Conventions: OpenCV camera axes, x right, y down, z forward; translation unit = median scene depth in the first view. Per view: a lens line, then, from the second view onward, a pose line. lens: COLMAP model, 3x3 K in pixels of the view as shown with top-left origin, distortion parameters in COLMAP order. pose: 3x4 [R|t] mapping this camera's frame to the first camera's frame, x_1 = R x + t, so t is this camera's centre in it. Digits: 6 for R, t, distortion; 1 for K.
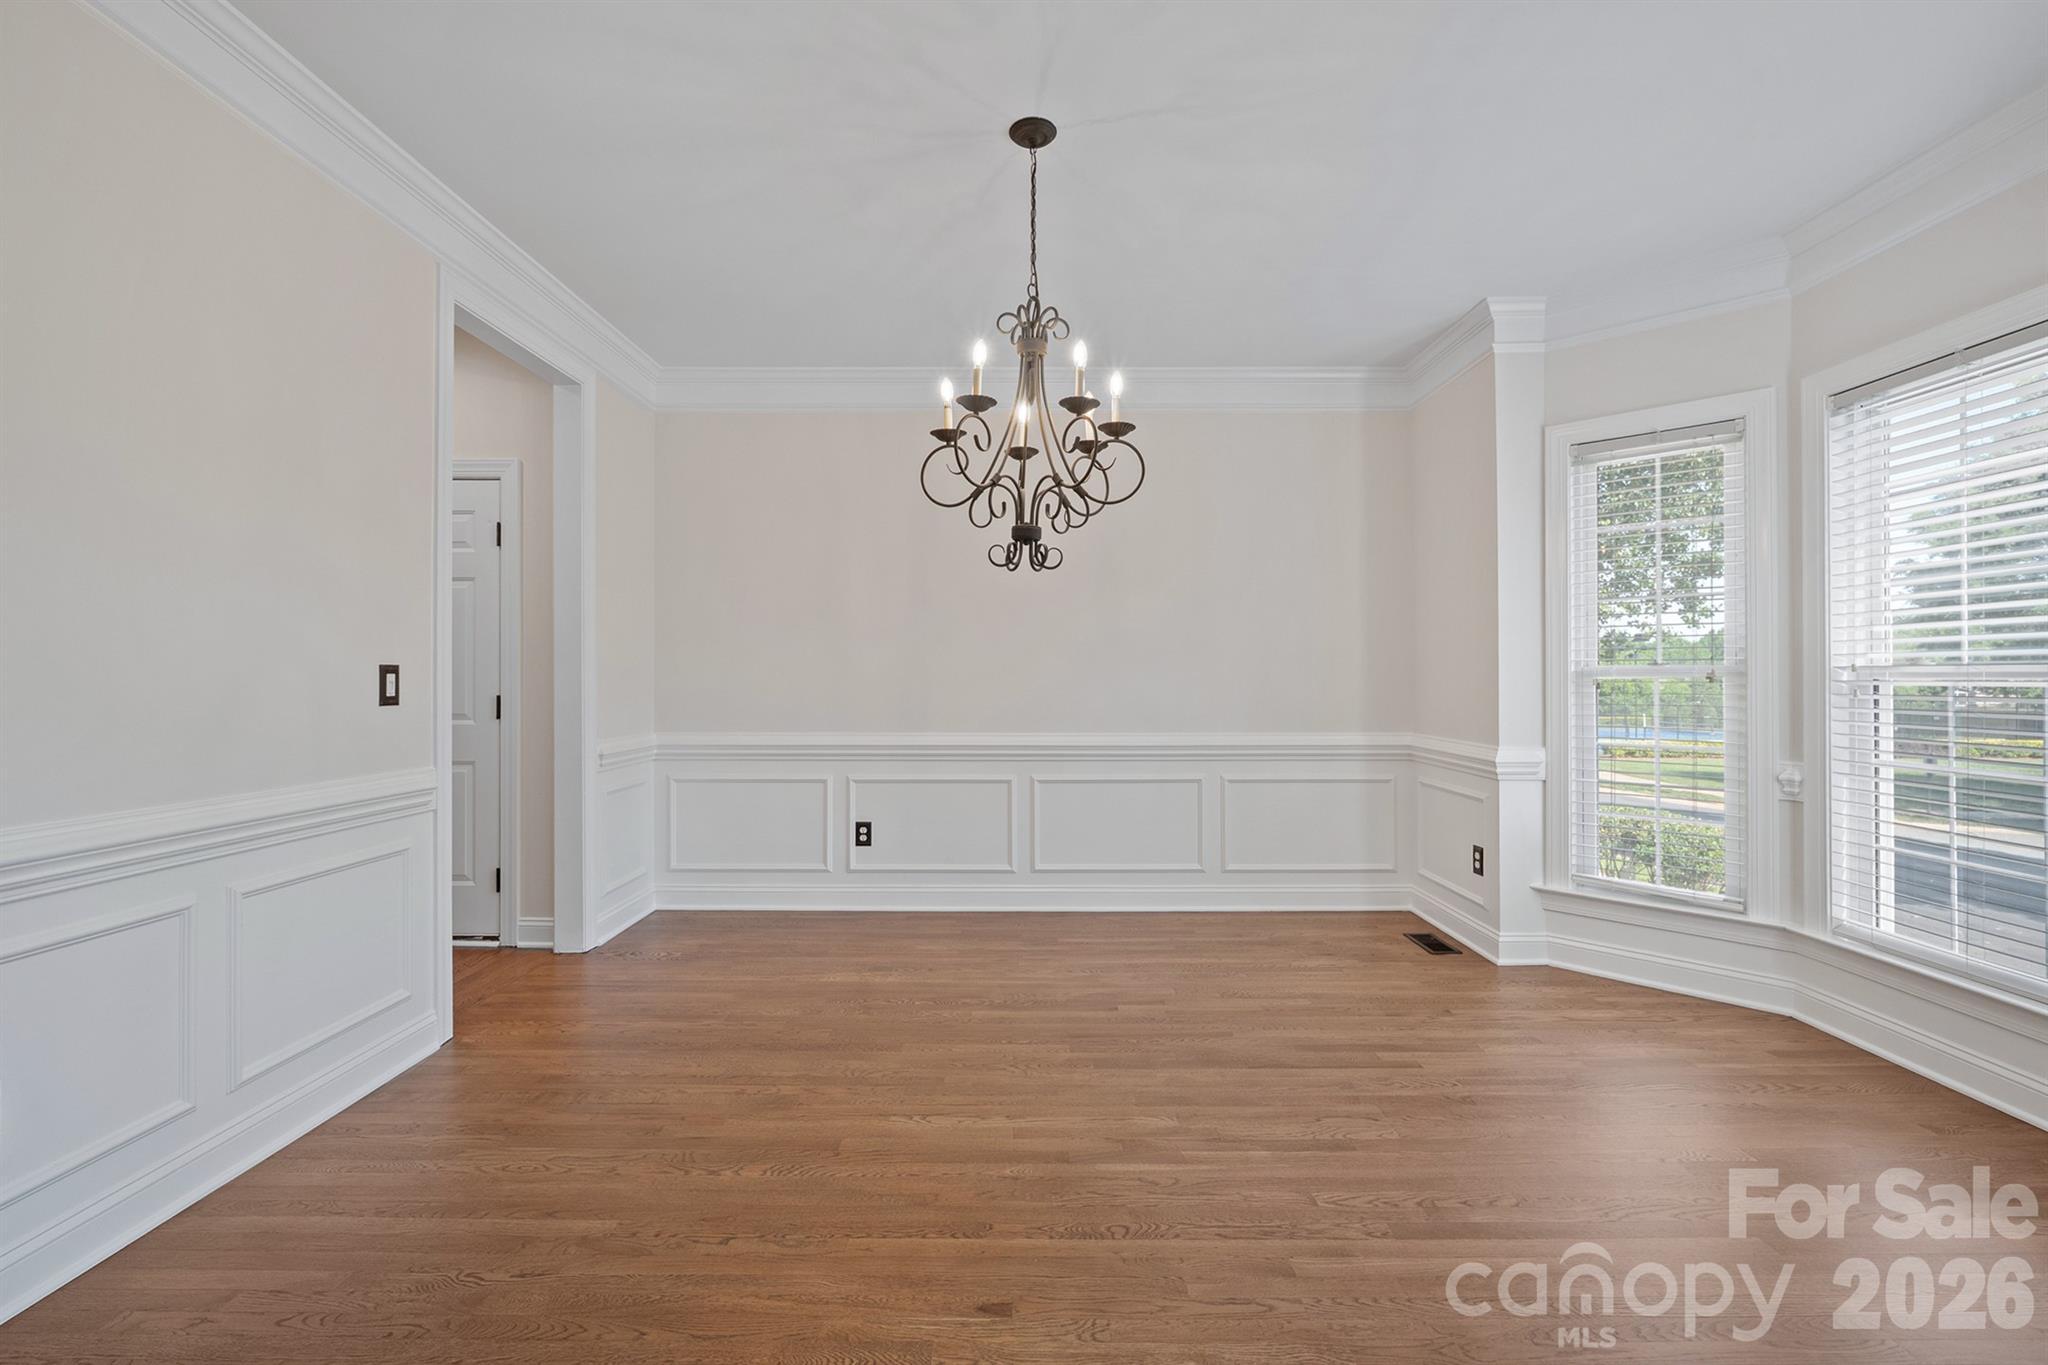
lens RADIAL K [[860.4, 0, 1031.8], [0, 860.4, 674.5], [0, 0, 1]] dist [-0.005936, -0.000028]
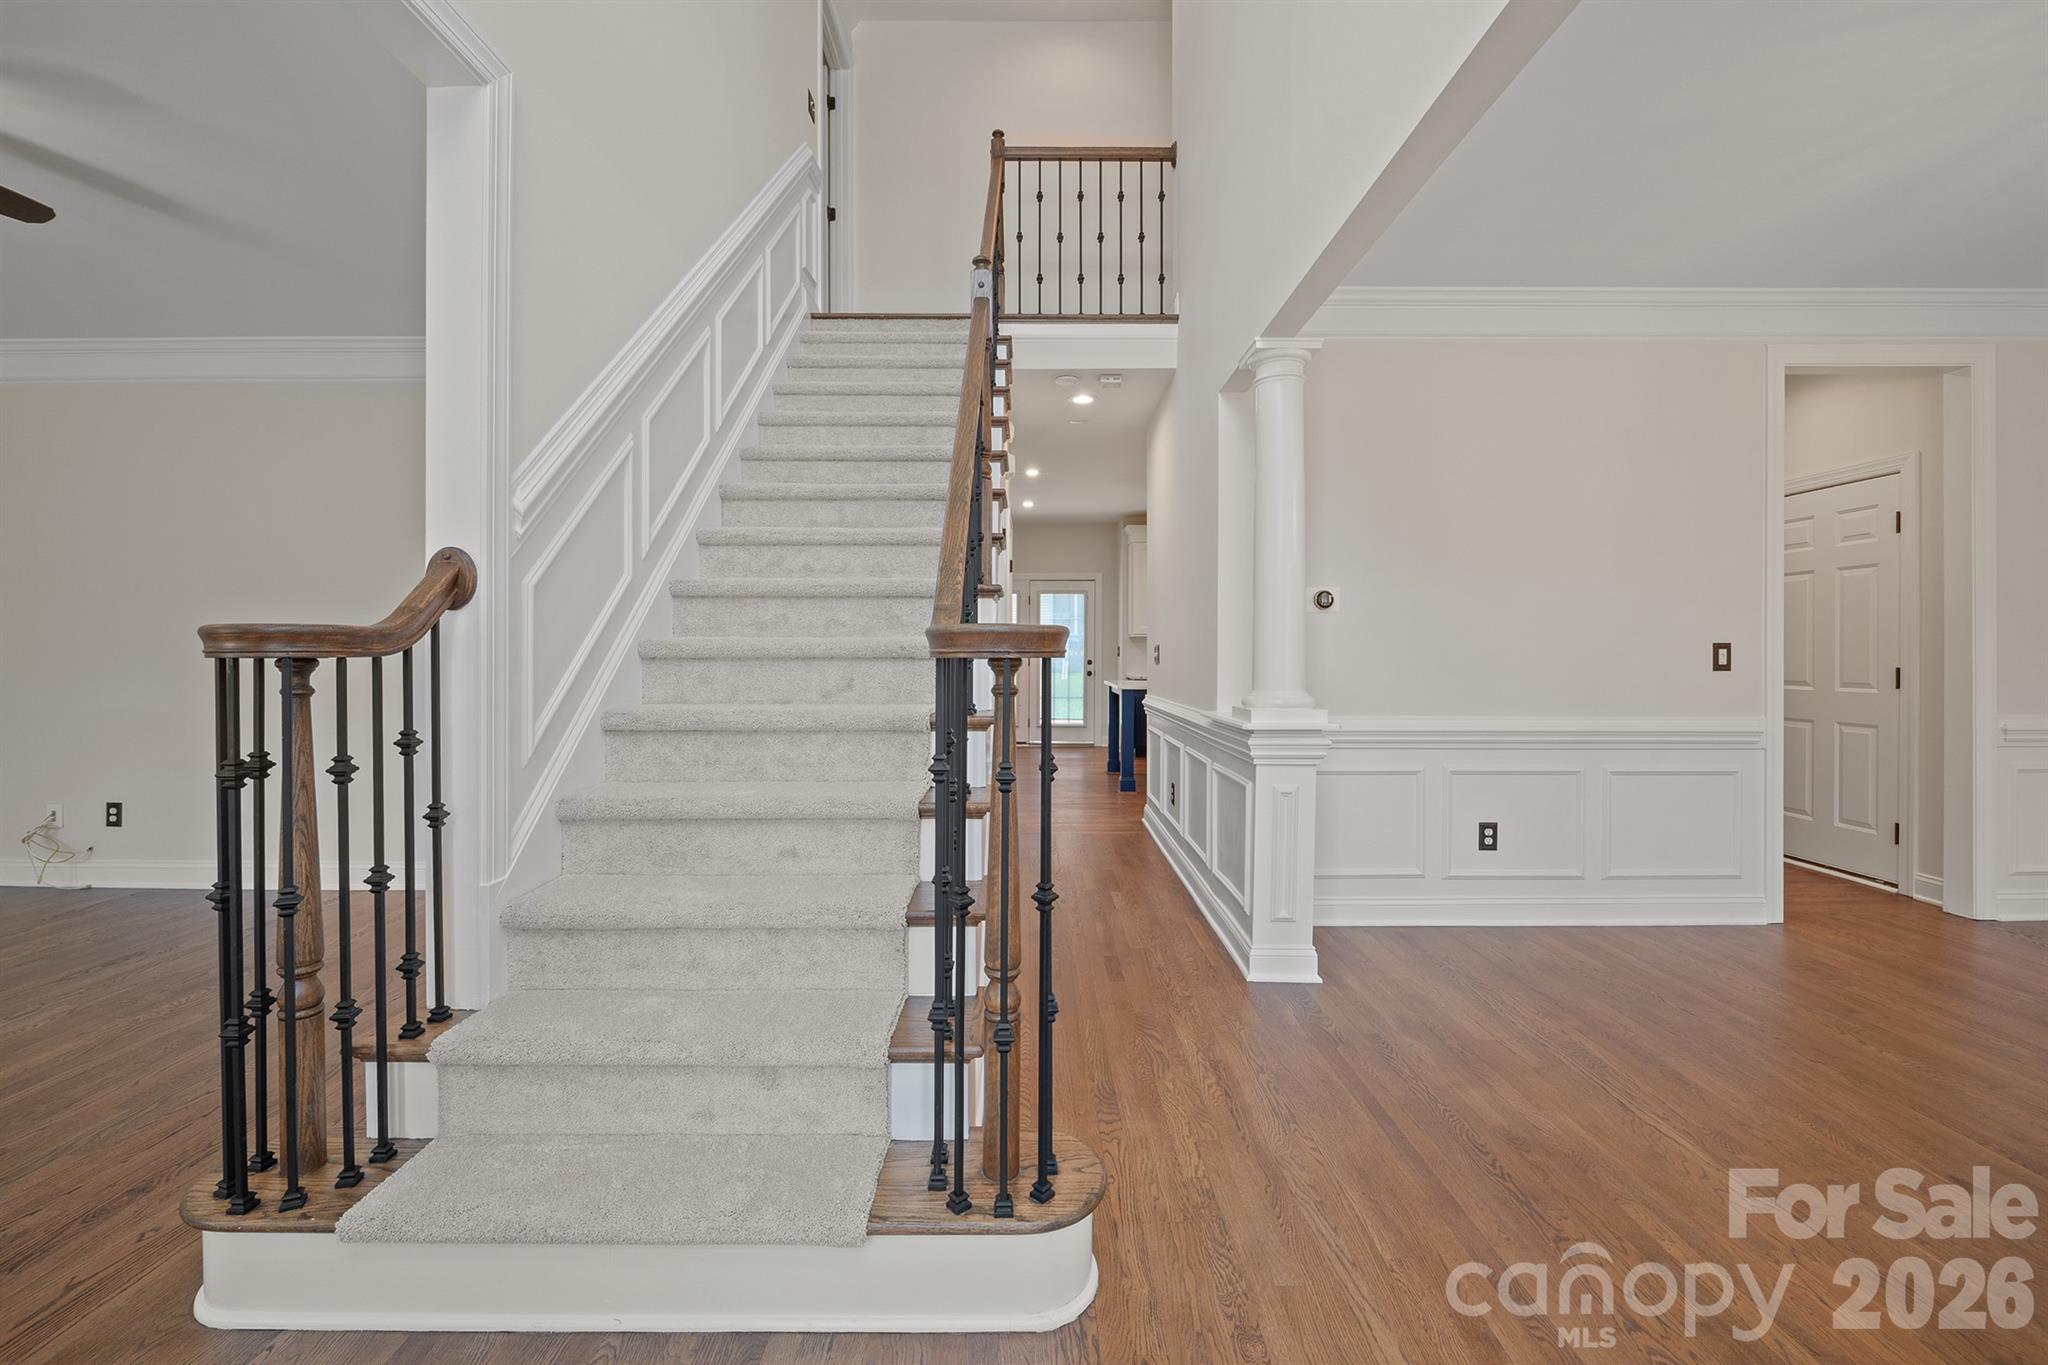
lens RADIAL K [[860.4, 0, 1027.3], [0, 860.4, 656.5], [0, 0, 1]] dist [-0.005936, -0.000028]
pose [[0.000250, 0.005533, -0.999985, 0.718397], [0.004847, 0.999973, 0.005534, -0.002288], [0.999988, -0.004849, 0.000223, -0.186556]]
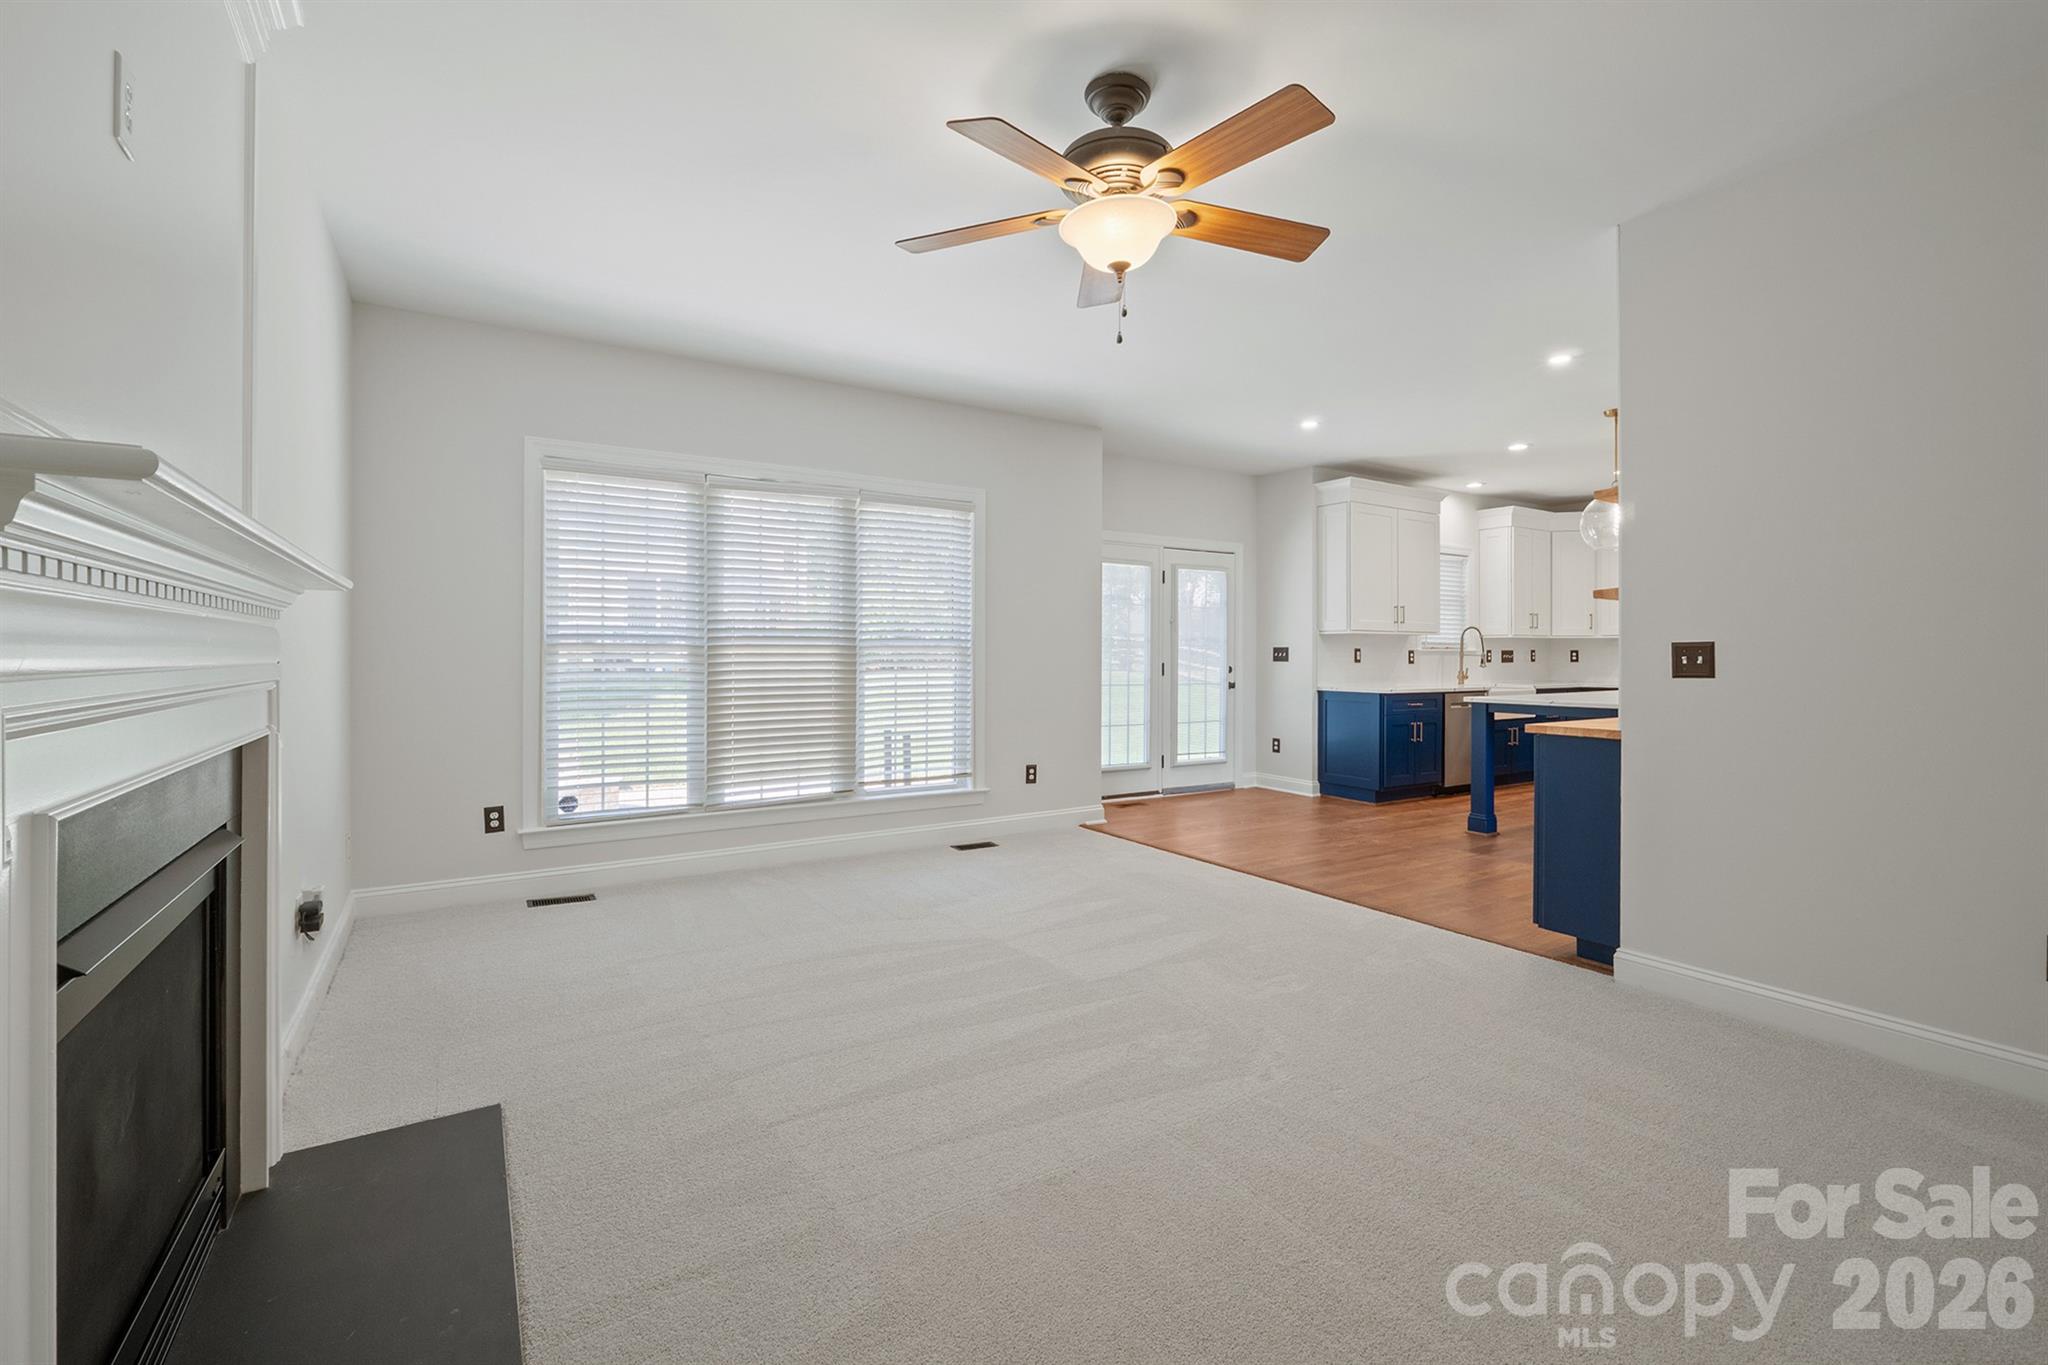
lens RADIAL K [[860.4, 0, 1040.5], [0, 860.4, 656.8], [0, 0, 1]] dist [-0.005936, -0.000028]
pose [[0.534365, -0.001912, -0.845252, -1.324736], [0.001510, 0.999998, -0.001307, 0.009179], [0.845252, -0.000578, 0.534367, -1.994869]]
